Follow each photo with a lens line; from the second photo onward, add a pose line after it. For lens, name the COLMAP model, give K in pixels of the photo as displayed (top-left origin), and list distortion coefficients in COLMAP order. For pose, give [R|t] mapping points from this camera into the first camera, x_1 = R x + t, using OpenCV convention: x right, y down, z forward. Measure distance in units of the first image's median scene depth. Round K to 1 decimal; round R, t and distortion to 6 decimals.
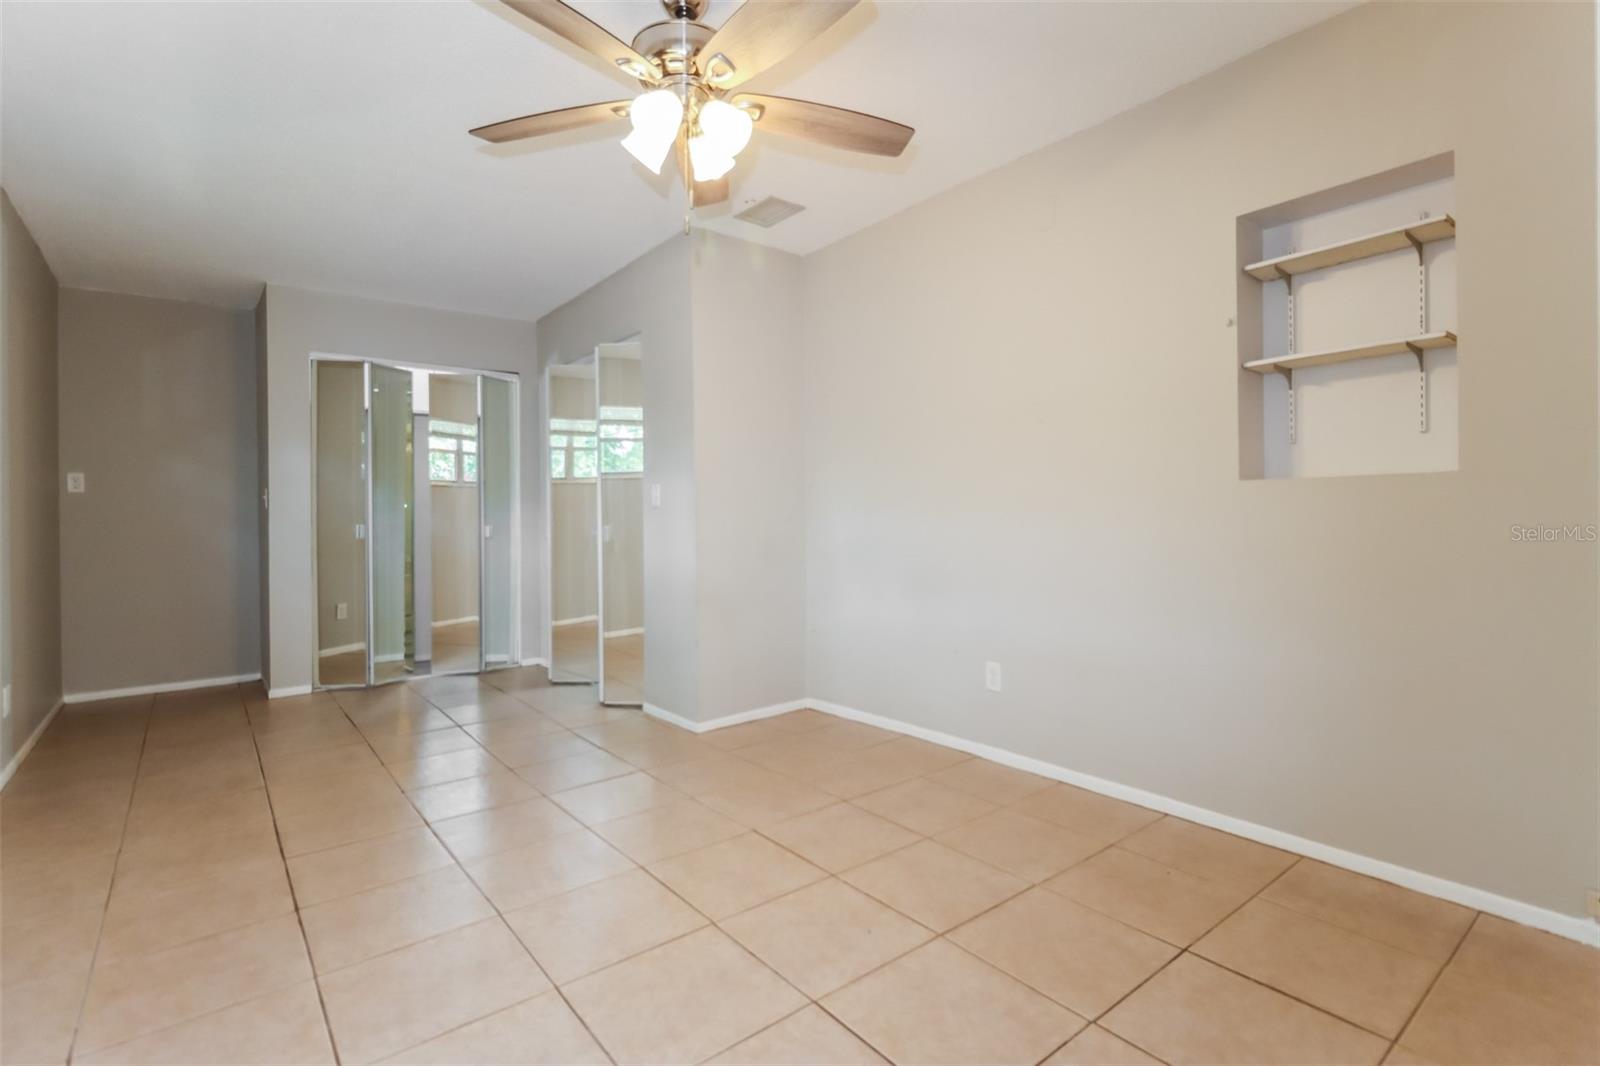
lens RADIAL K [[740.0, 0, 806.5], [0, 740.0, 526.4], [0, 0, 1]] dist [0.001595, -0.000205]
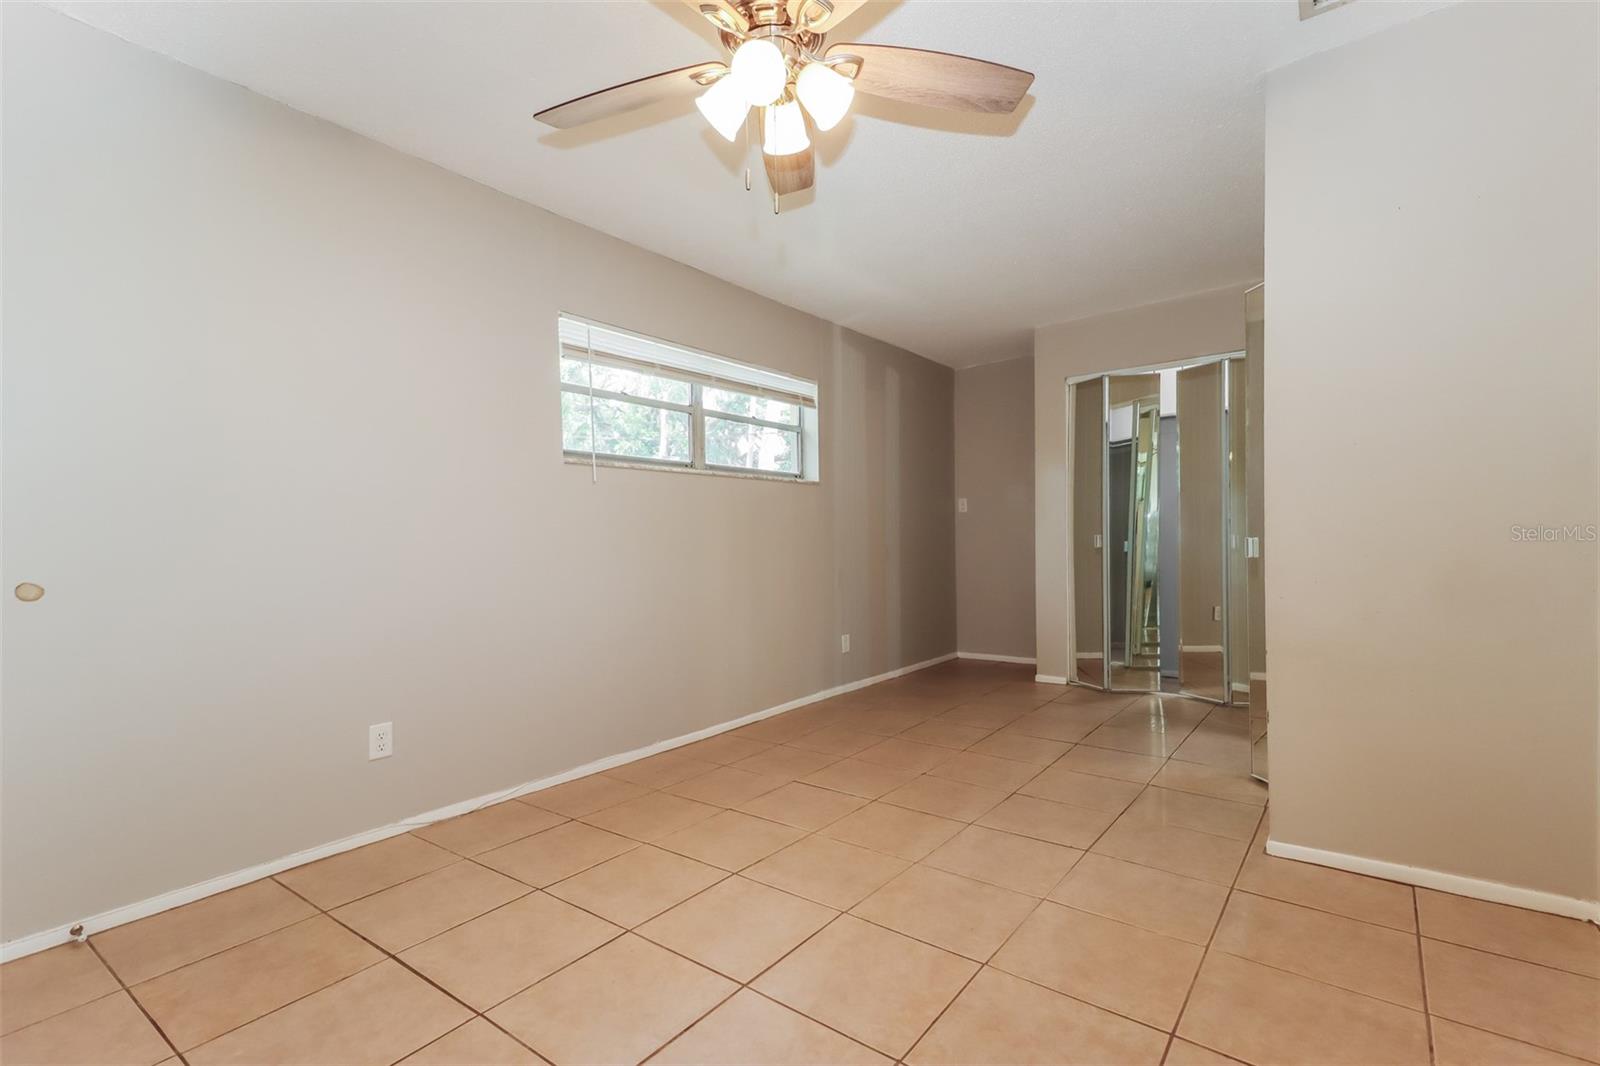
lens RADIAL K [[746.5, 0, 799.5], [0, 746.5, 541.4], [0, 0, 1]] dist [0.001286, 0.000006]
pose [[0.227530, 0.007333, -0.973744, 0.347893], [0.013089, 0.999858, 0.010588, -0.008918], [0.973683, -0.015154, 0.227401, 0.363174]]
